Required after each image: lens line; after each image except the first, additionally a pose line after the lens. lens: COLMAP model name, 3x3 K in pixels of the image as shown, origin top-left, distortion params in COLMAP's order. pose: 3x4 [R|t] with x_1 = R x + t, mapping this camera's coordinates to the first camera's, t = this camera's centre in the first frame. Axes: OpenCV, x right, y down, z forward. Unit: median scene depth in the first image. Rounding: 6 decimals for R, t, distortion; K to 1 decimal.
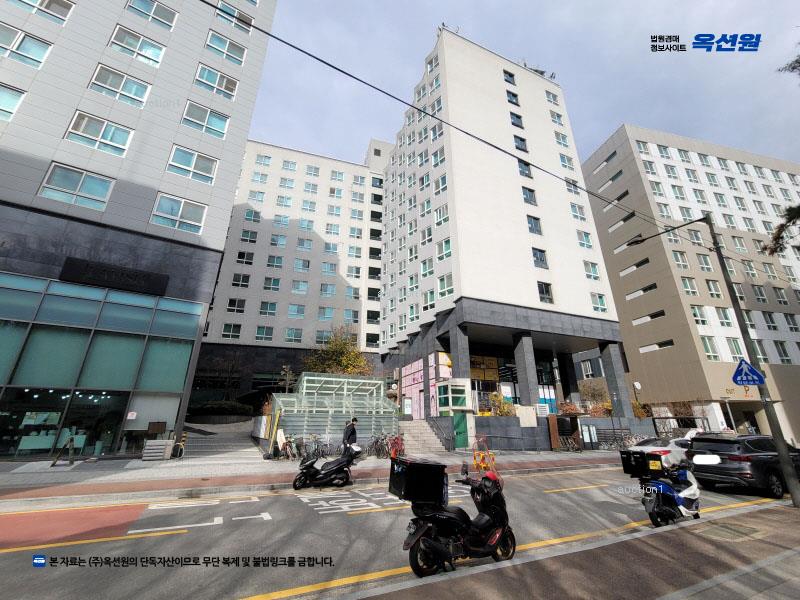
lens RADIAL K [[316.1, 0, 400.0], [0, 316.1, 300.0], [0, 0, 1]] dist [0.000283, 0.000013]
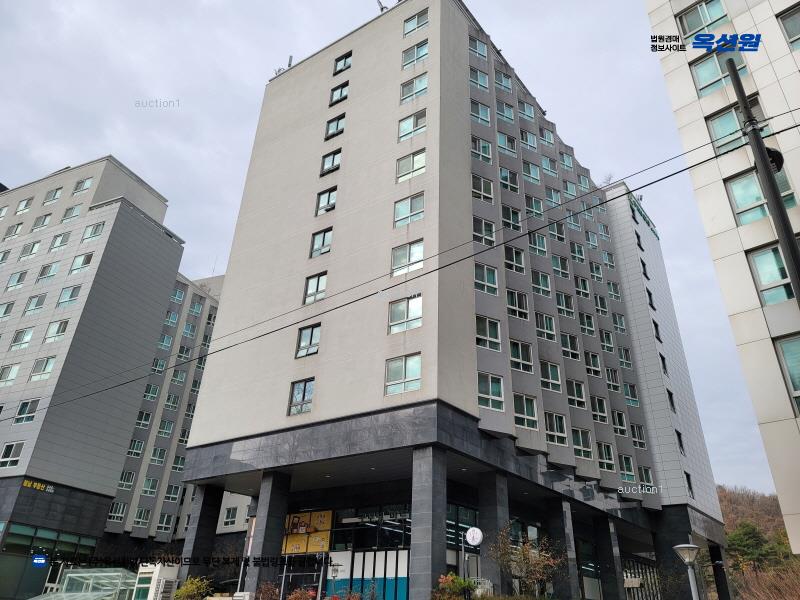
lens RADIAL K [[568.1, 0, 400.0], [0, 568.1, 300.0], [0, 0, 1]] dist [0.062386, 0.000237]
pose [[0.591932, -0.415147, -0.690847, 1.538665], [0.239835, 0.909041, -0.340769, 0.259806], [0.769478, 0.036022, 0.637657, 0.452734]]
